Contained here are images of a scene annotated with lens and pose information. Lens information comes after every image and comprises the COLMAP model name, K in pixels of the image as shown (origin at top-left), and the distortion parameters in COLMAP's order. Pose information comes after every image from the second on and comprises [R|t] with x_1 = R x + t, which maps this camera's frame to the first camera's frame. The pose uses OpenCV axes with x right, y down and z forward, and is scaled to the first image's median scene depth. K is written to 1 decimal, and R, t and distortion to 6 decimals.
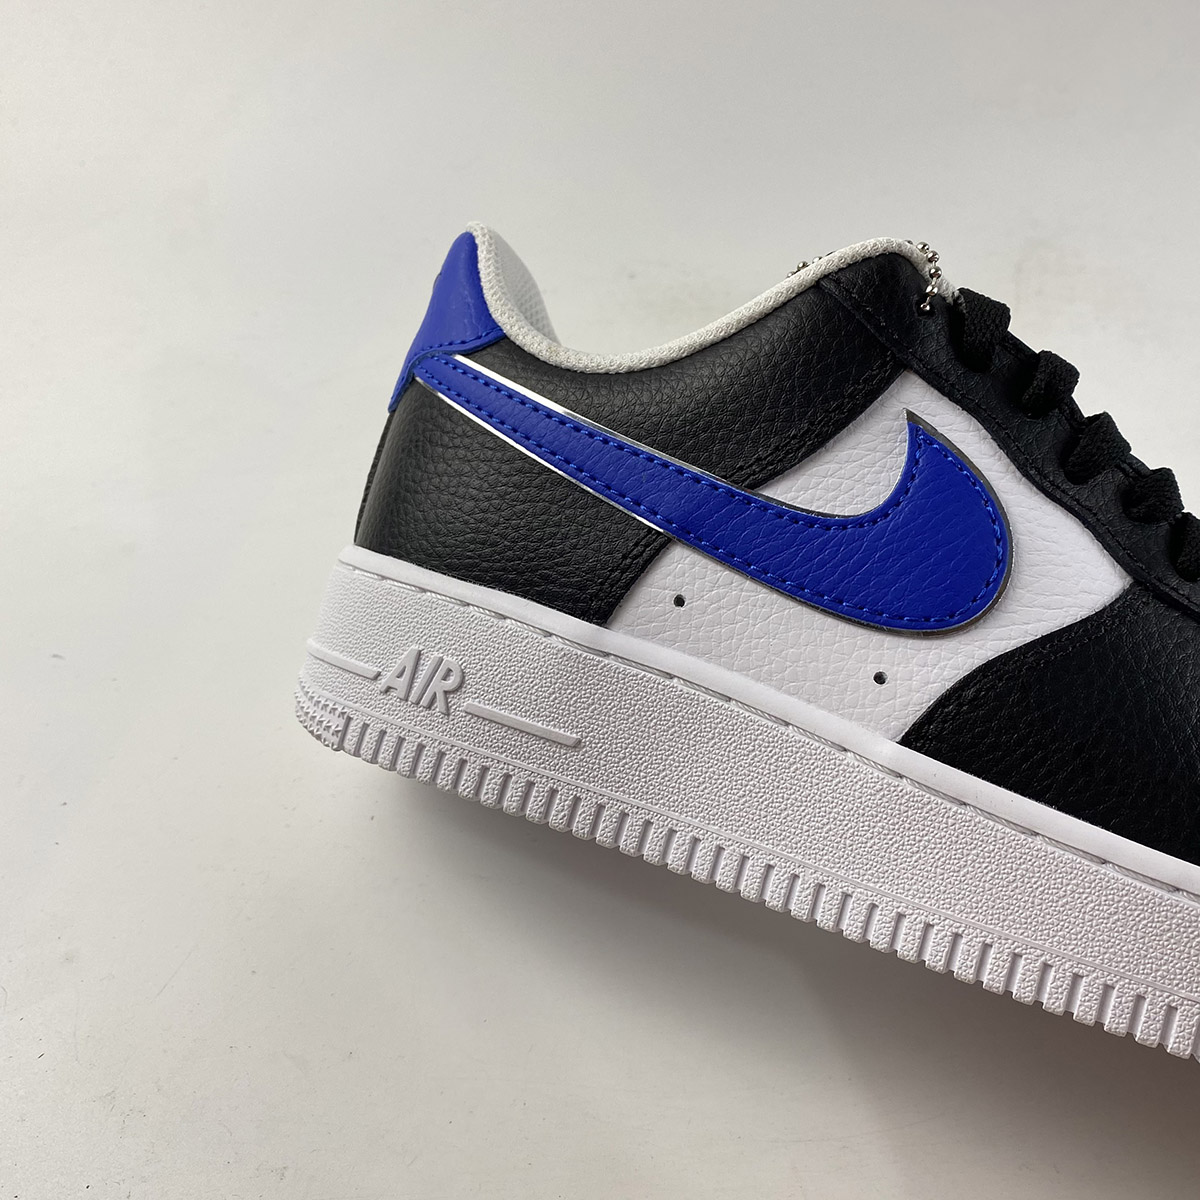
lens RADIAL K [[1179.8, 0, 622.5], [0, 1179.8, 579.7], [0, 0, 1]] dist [0.123269, -0.401971]
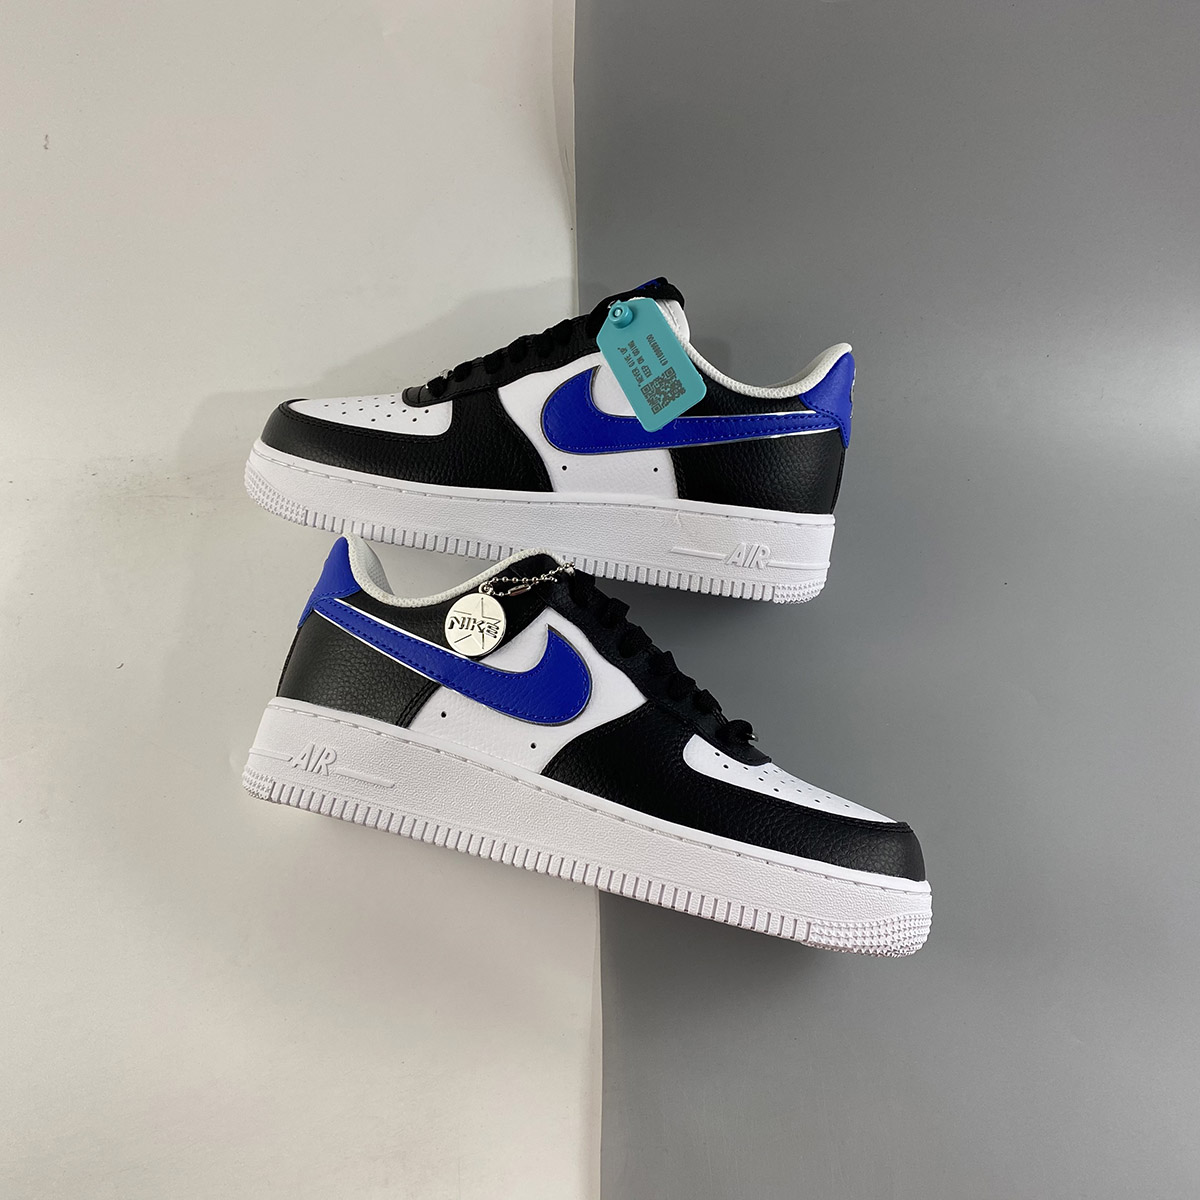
lens RADIAL K [[1270.0, 0, 600.7], [0, 1270.0, 586.1], [0, 0, 1]] dist [0.083079, -0.303078]
pose [[0.995781, 0.005571, 0.091597, 0.113141], [0.012898, 0.979750, -0.199811, 0.239107], [-0.090855, 0.200150, 0.975544, -1.213144]]
